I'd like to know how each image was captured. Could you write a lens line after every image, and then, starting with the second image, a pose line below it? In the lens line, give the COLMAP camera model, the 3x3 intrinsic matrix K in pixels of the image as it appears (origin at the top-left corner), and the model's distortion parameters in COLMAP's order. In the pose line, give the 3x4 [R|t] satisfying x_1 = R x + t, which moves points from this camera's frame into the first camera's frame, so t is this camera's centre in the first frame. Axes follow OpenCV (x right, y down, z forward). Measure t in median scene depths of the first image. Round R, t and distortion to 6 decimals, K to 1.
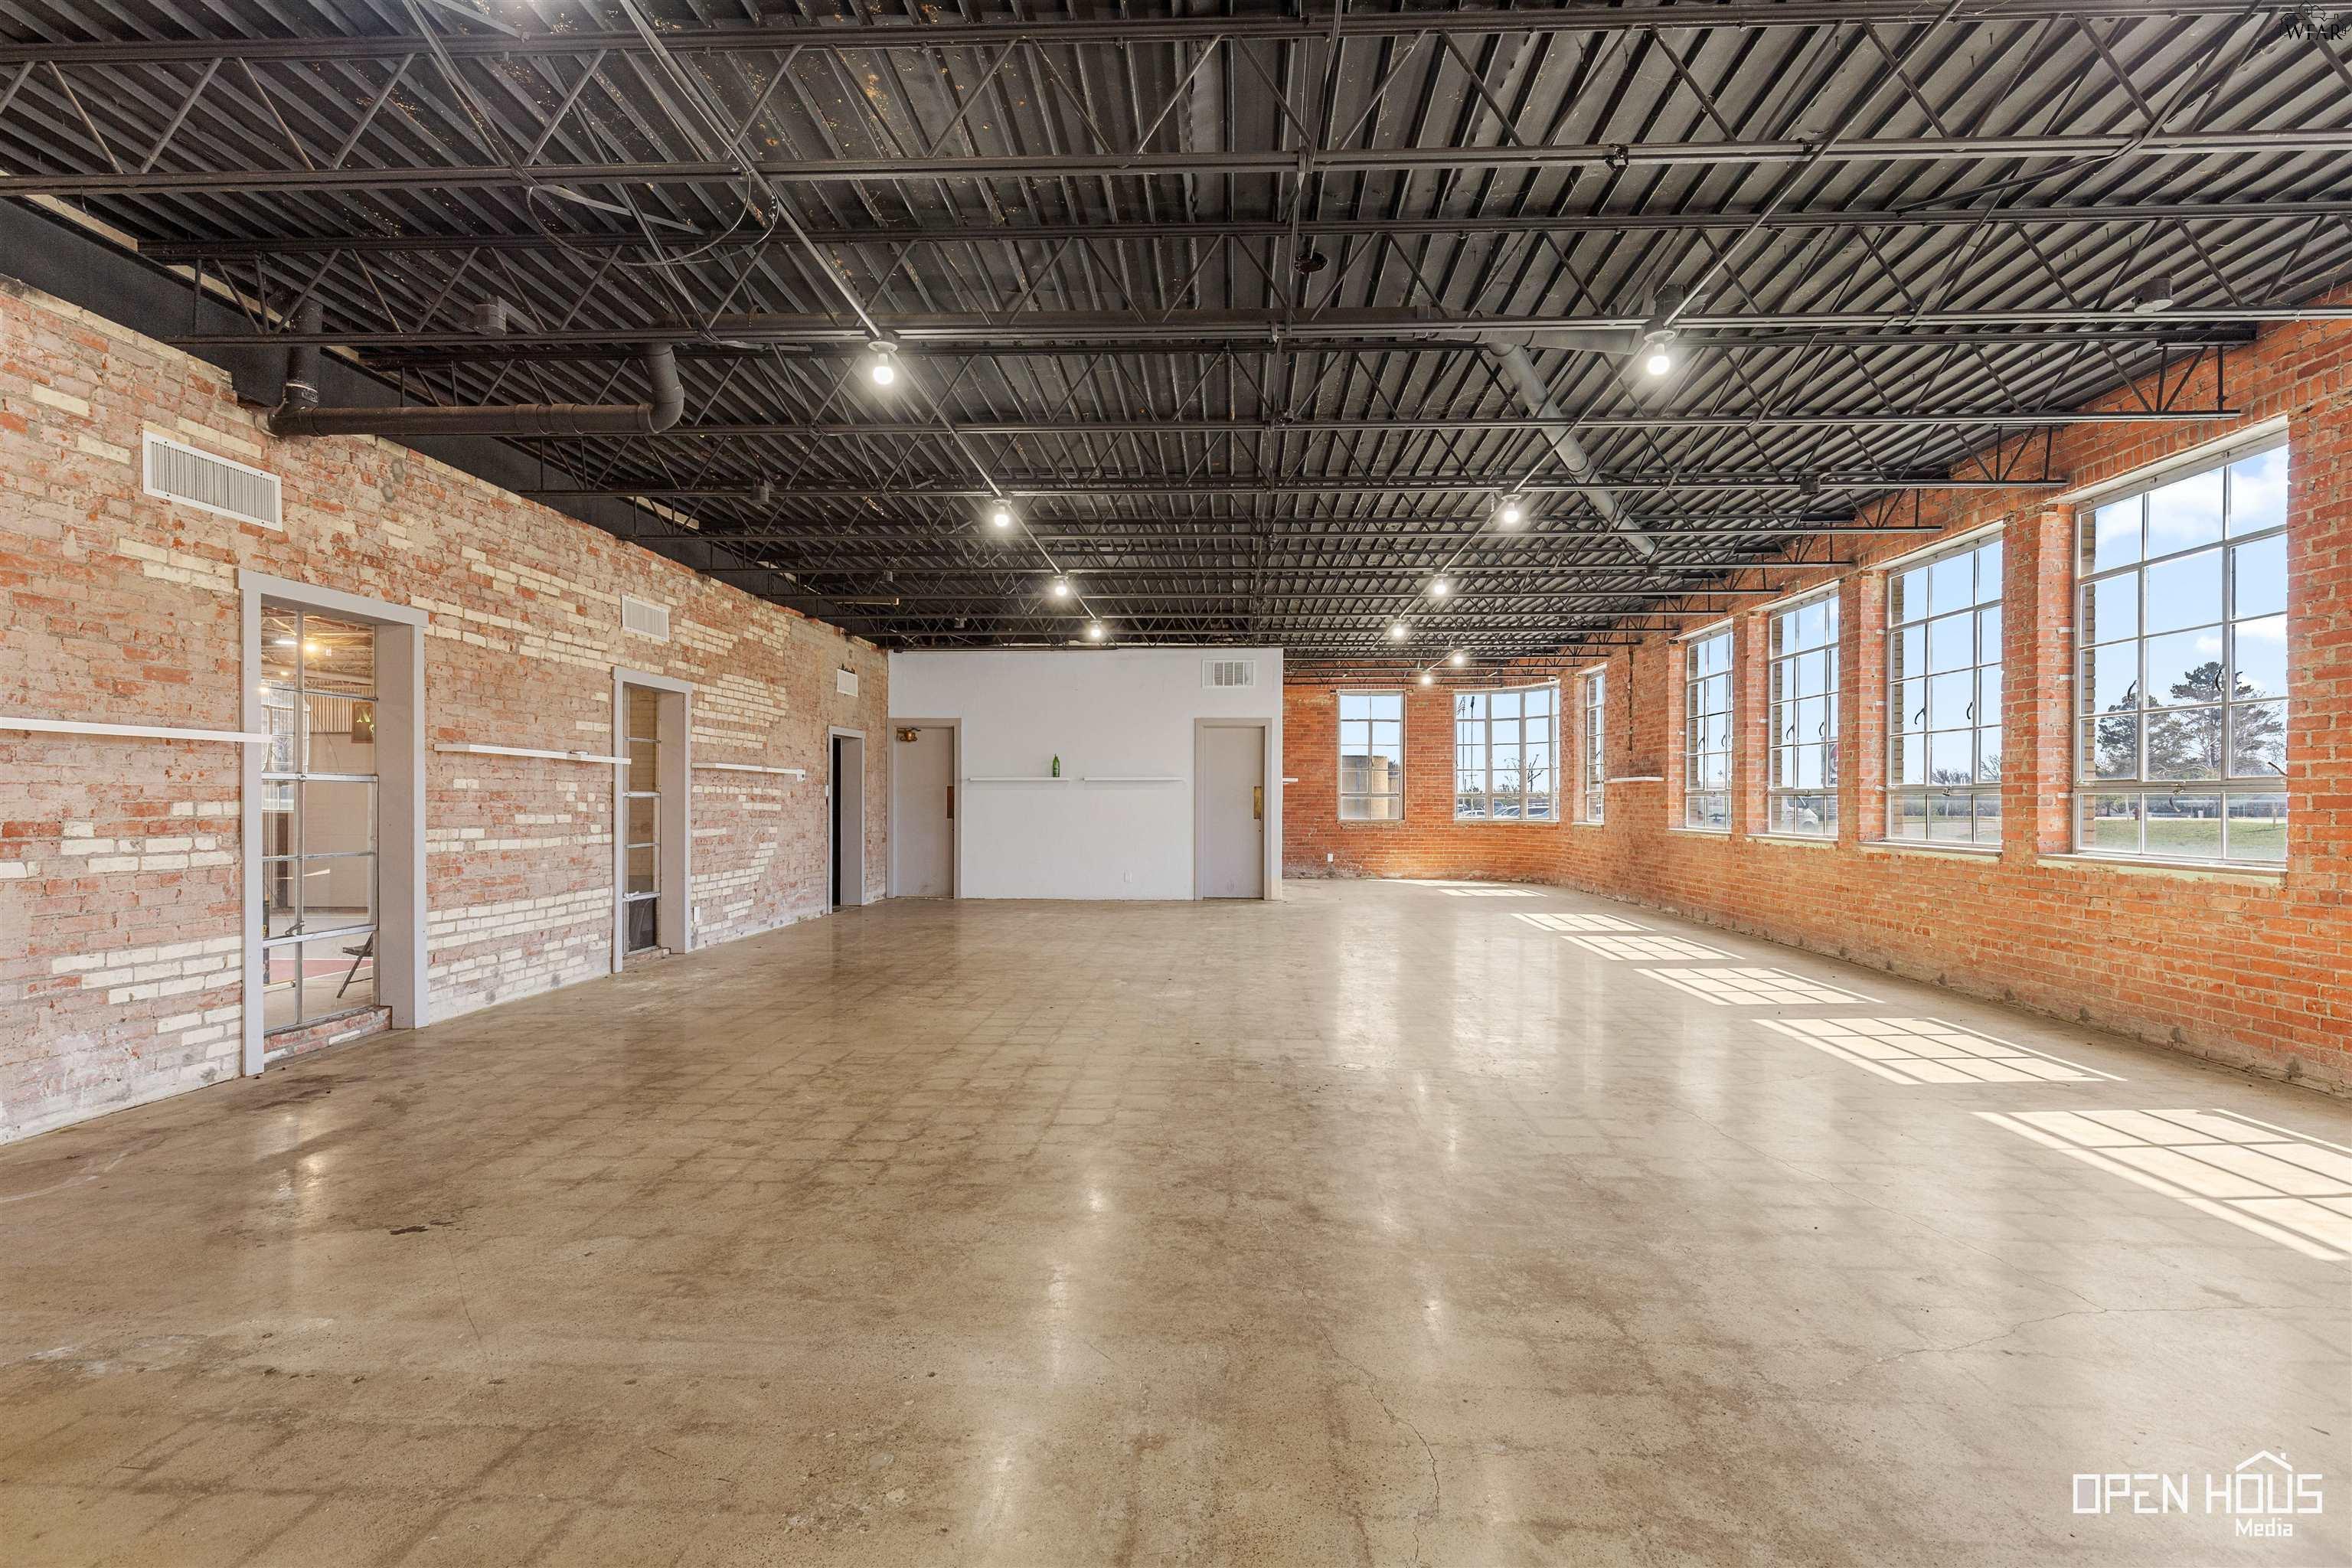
lens RADIAL K [[1146.7, 0, 1180.4], [0, 1146.7, 798.5], [0, 0, 1]] dist [0.003503, -0.003196]
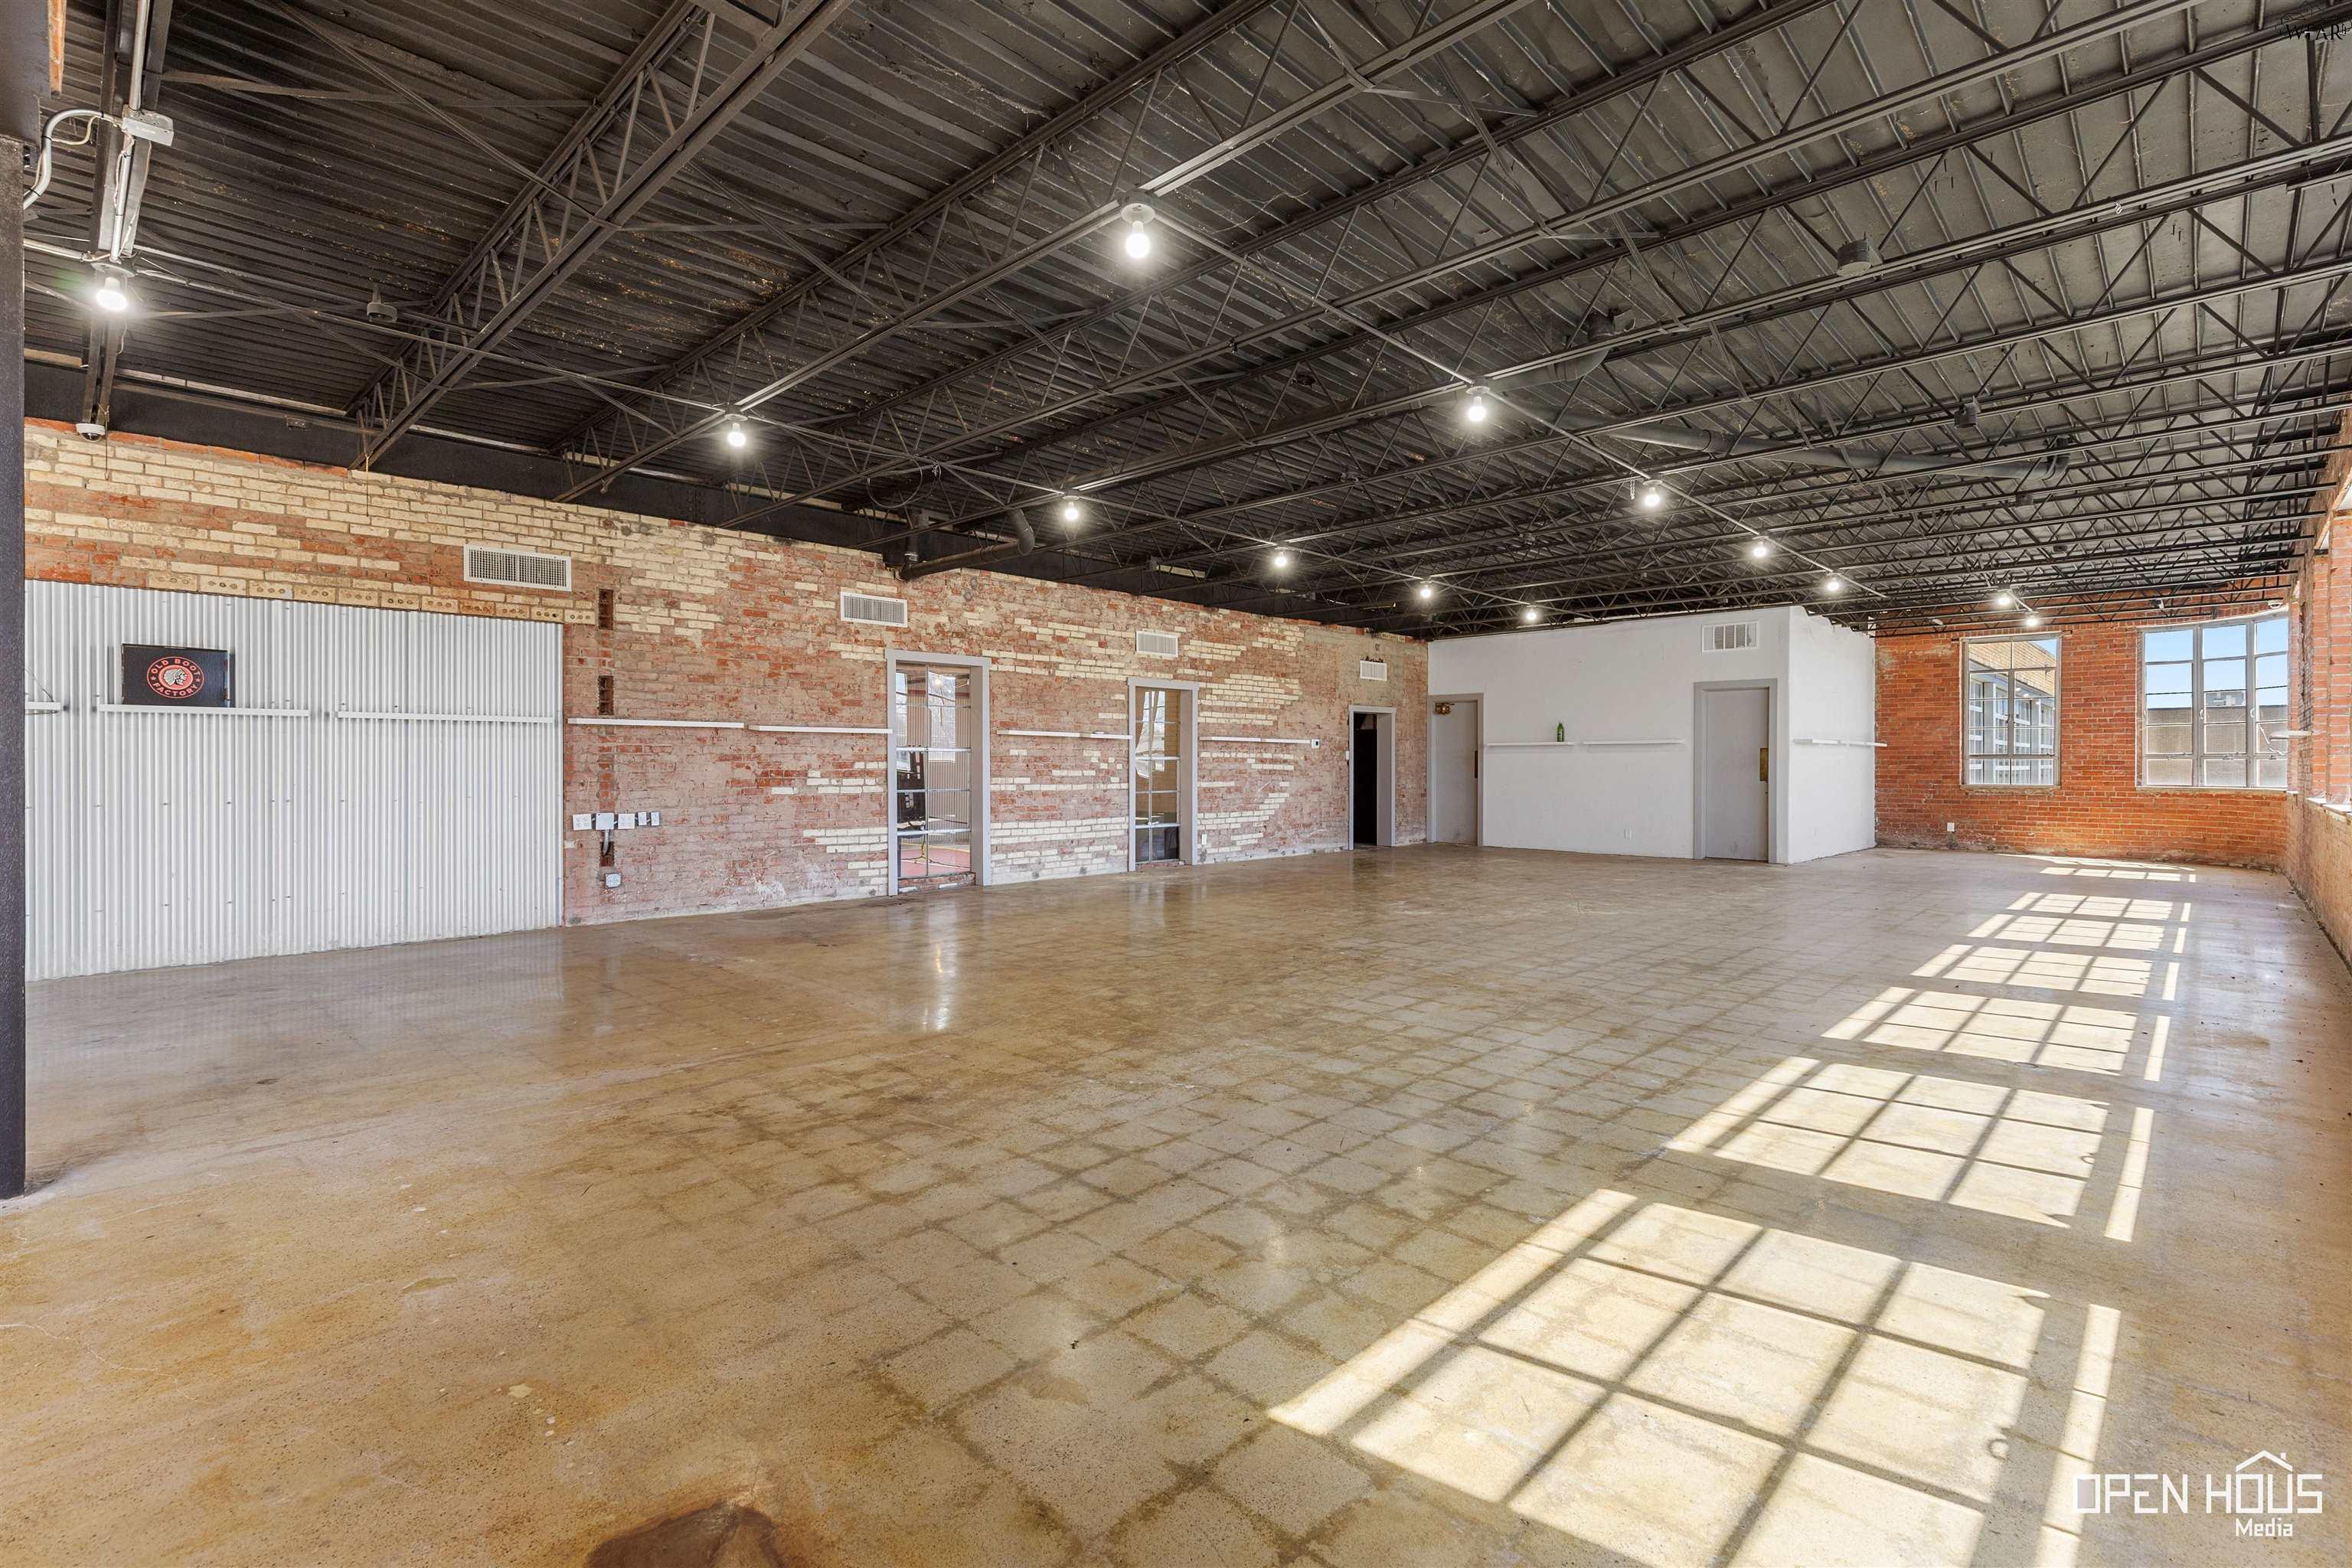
lens RADIAL K [[1063.7, 0, 1165.2], [0, 1063.7, 768.3], [0, 0, 1]] dist [0.008700, -0.000921]
pose [[0.747326, 0.001694, -0.664455, 0.560596], [0.001276, 0.999991, 0.003984, 0.004869], [0.664456, -0.003825, 0.747318, -0.064974]]
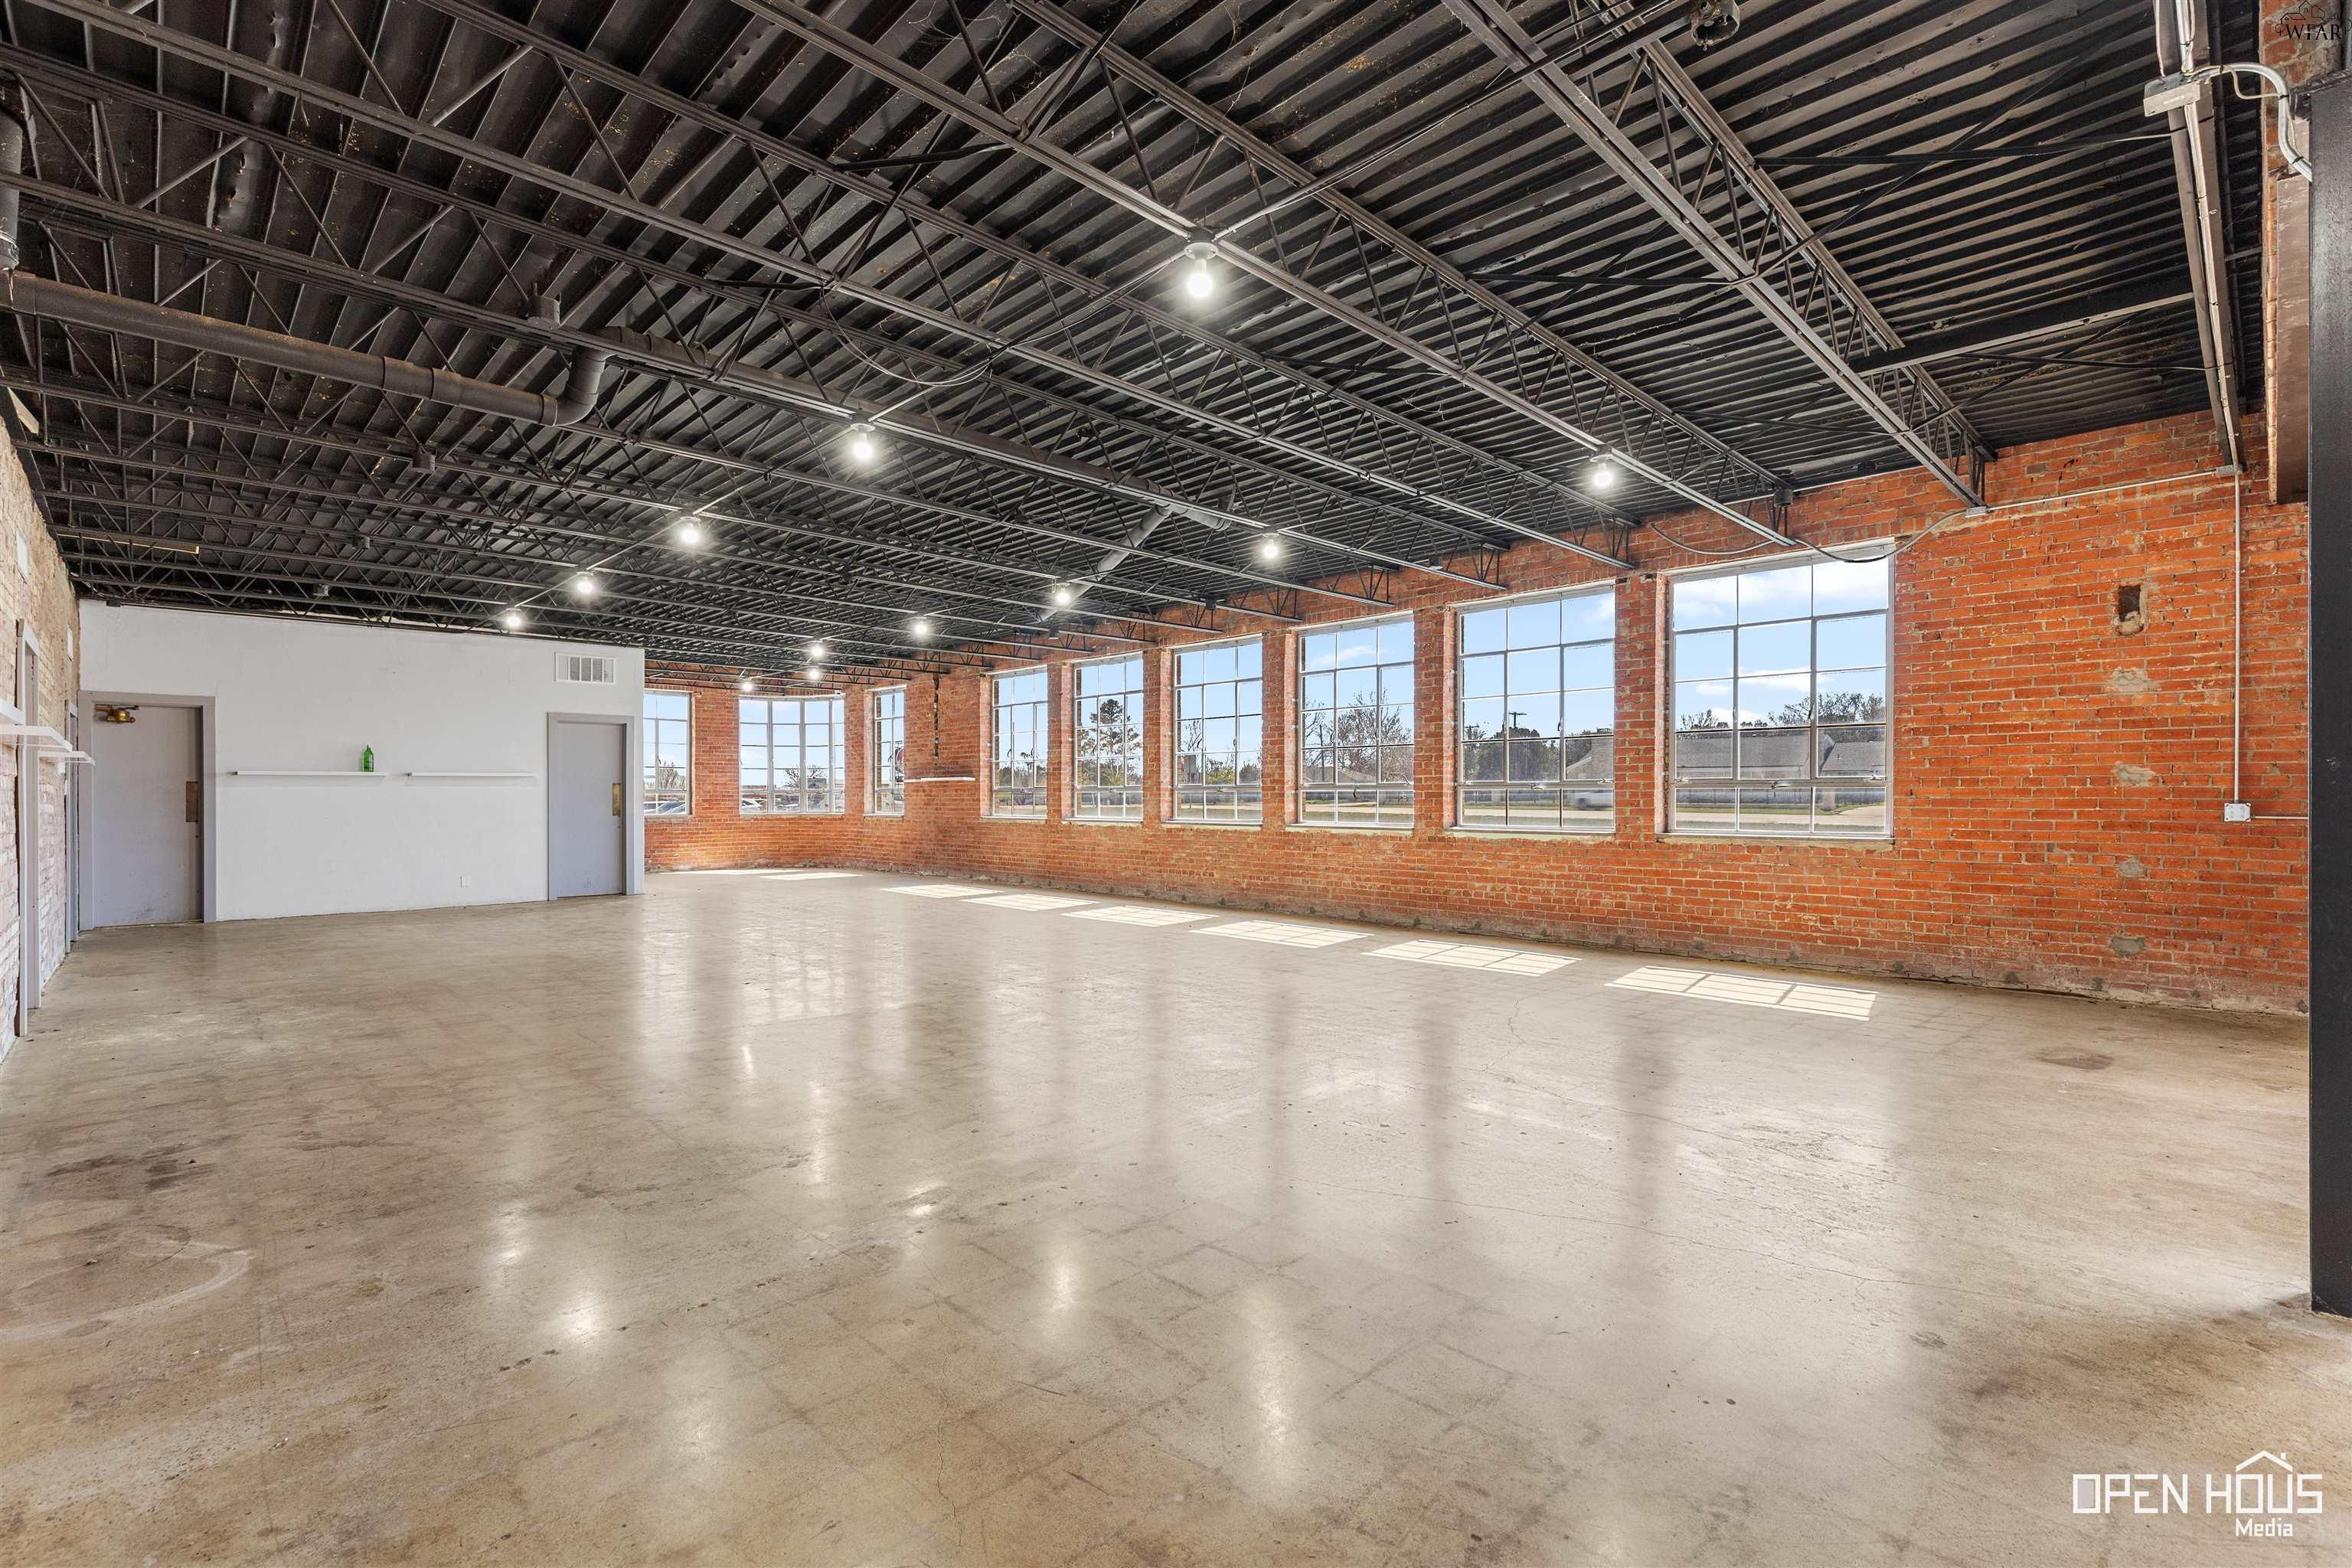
lens RADIAL K [[1063.7, 0, 1183.7], [0, 1063.7, 799.9], [0, 0, 1]] dist [0.008700, -0.000921]
pose [[0.685506, -0.008117, 0.728022, -0.524887], [0.003231, 0.999962, 0.008107, -0.003385], [-0.728060, -0.003205, 0.685506, -0.021219]]
